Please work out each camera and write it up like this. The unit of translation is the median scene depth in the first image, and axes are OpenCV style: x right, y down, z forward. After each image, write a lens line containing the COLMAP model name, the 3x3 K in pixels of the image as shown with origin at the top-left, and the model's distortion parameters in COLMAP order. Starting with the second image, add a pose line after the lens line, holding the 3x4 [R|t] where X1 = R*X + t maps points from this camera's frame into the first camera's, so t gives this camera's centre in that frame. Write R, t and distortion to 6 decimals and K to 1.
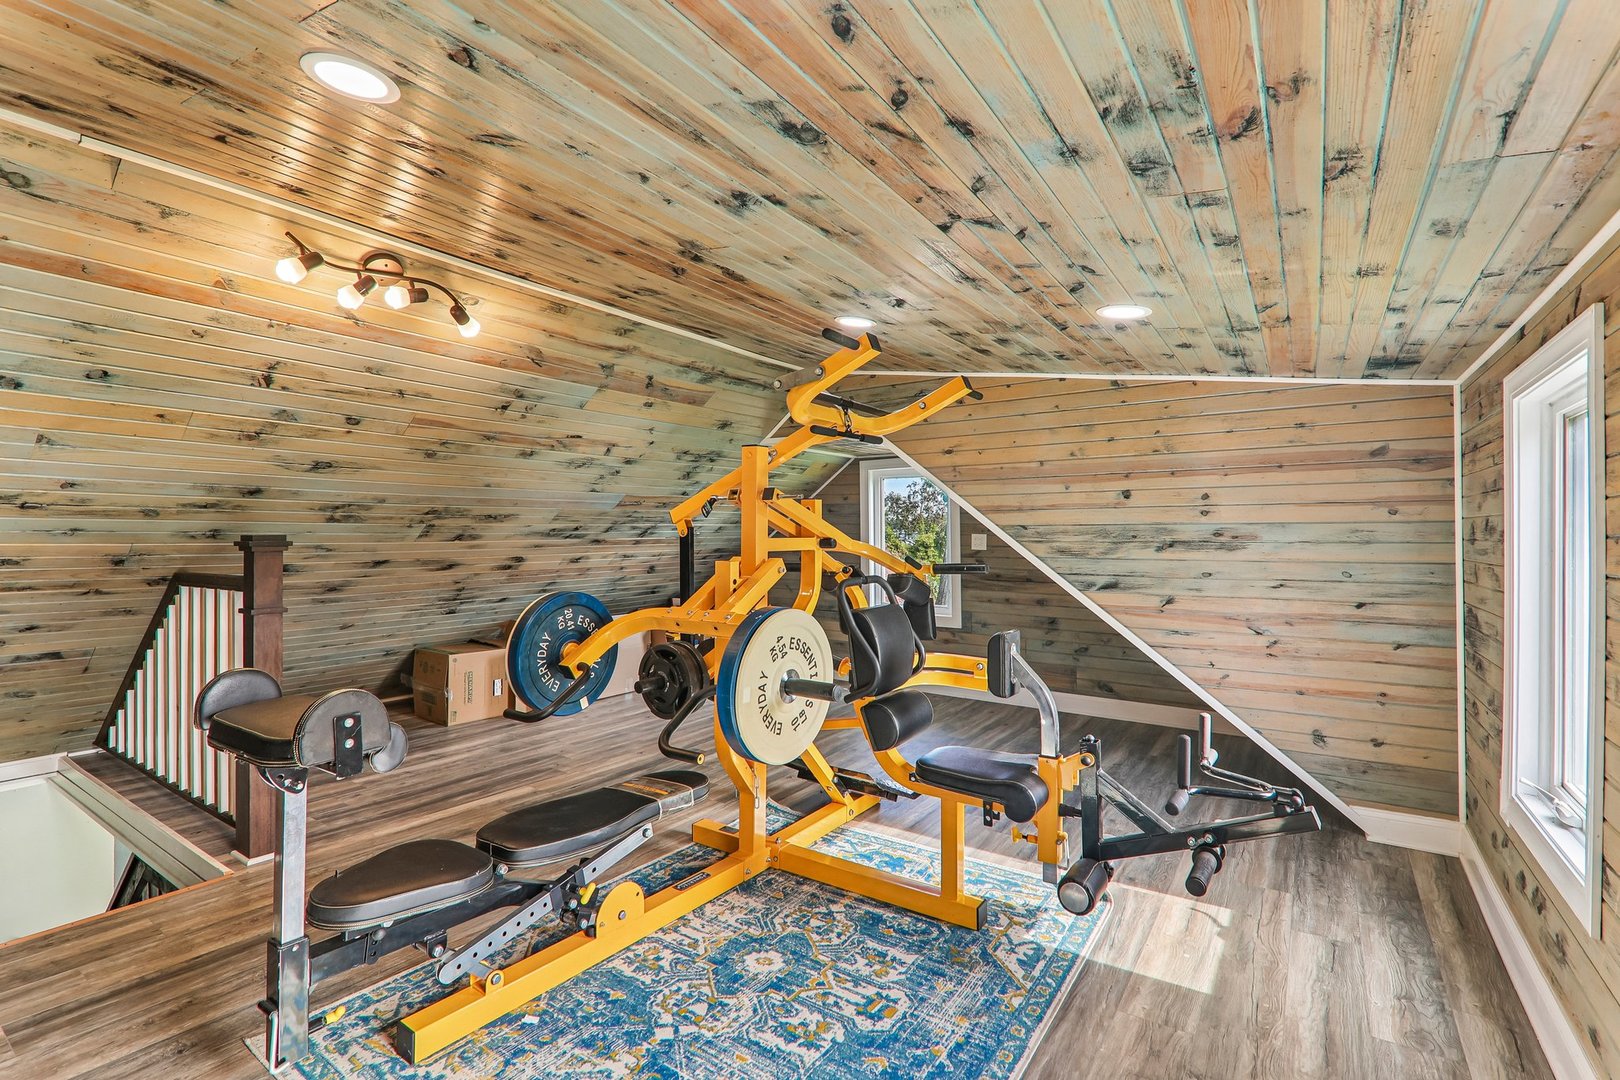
lens RADIAL K [[748.0, 0, 801.6], [0, 748.0, 538.9], [0, 0, 1]] dist [-0.018224, -0.000210]
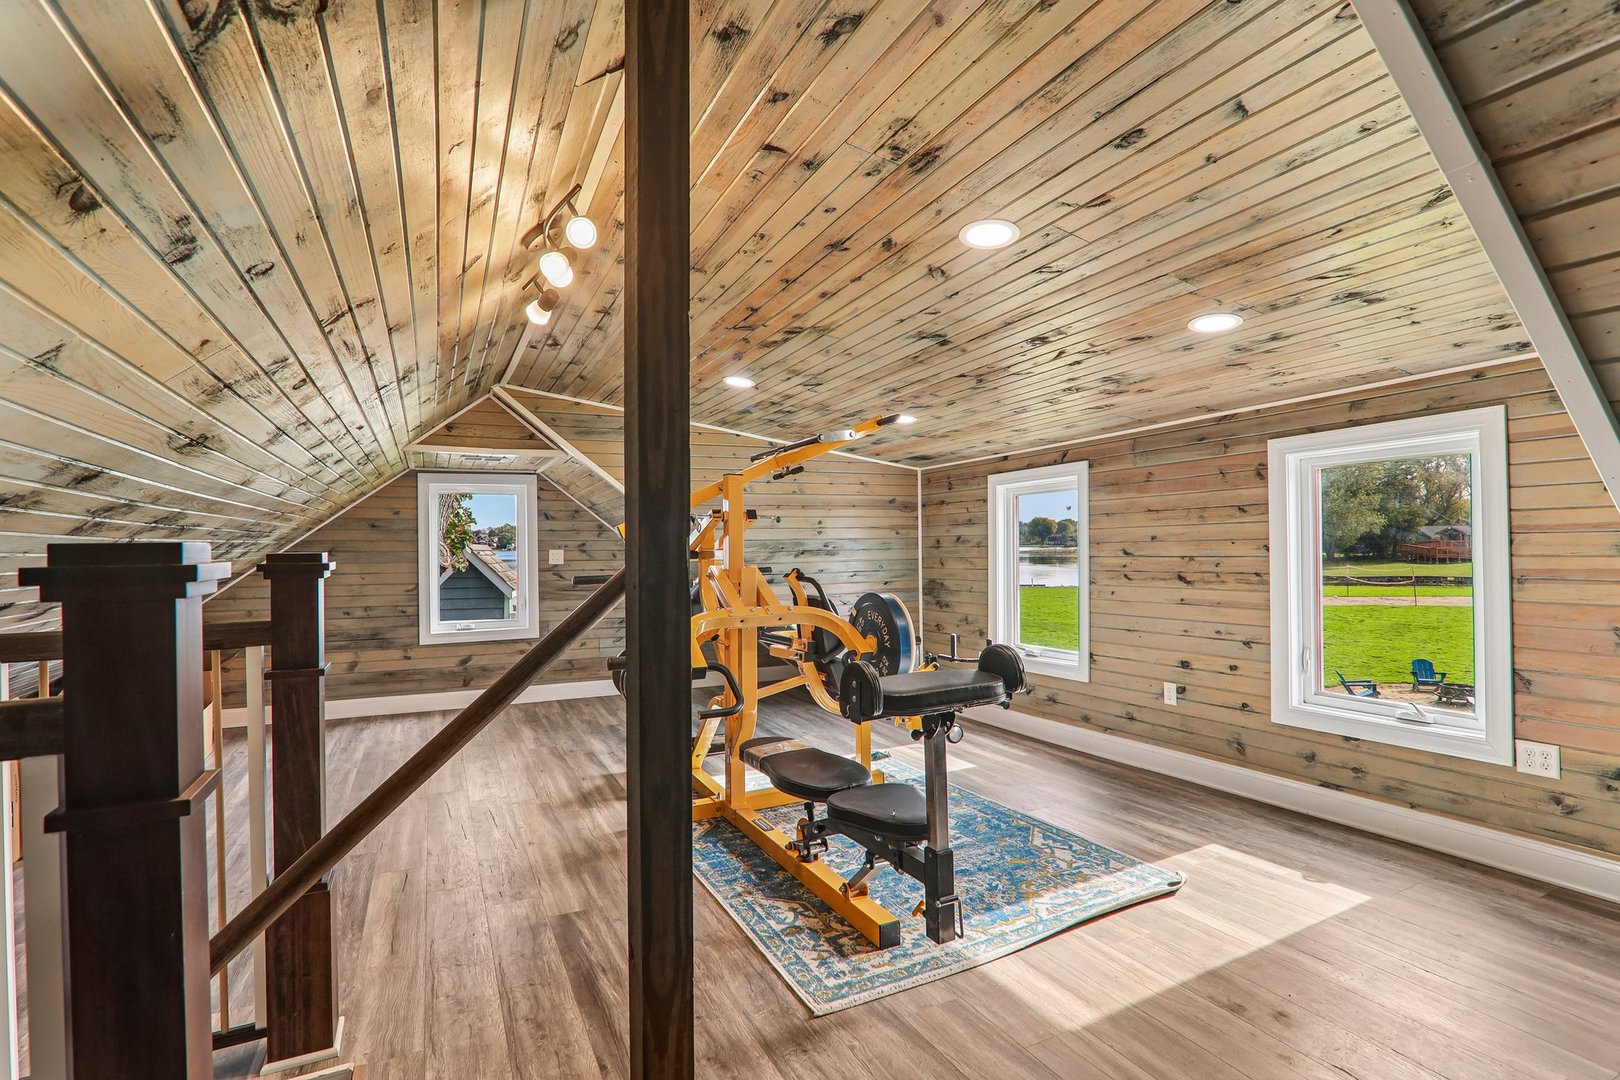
lens RADIAL K [[748.0, 0, 805.5], [0, 748.0, 542.7], [0, 0, 1]] dist [-0.018224, -0.000210]
pose [[0.473904, 0.002073, 0.880574, -0.997181], [0.021685, 0.999666, -0.014024, 0.010653], [-0.880309, 0.025741, 0.473701, 0.284258]]
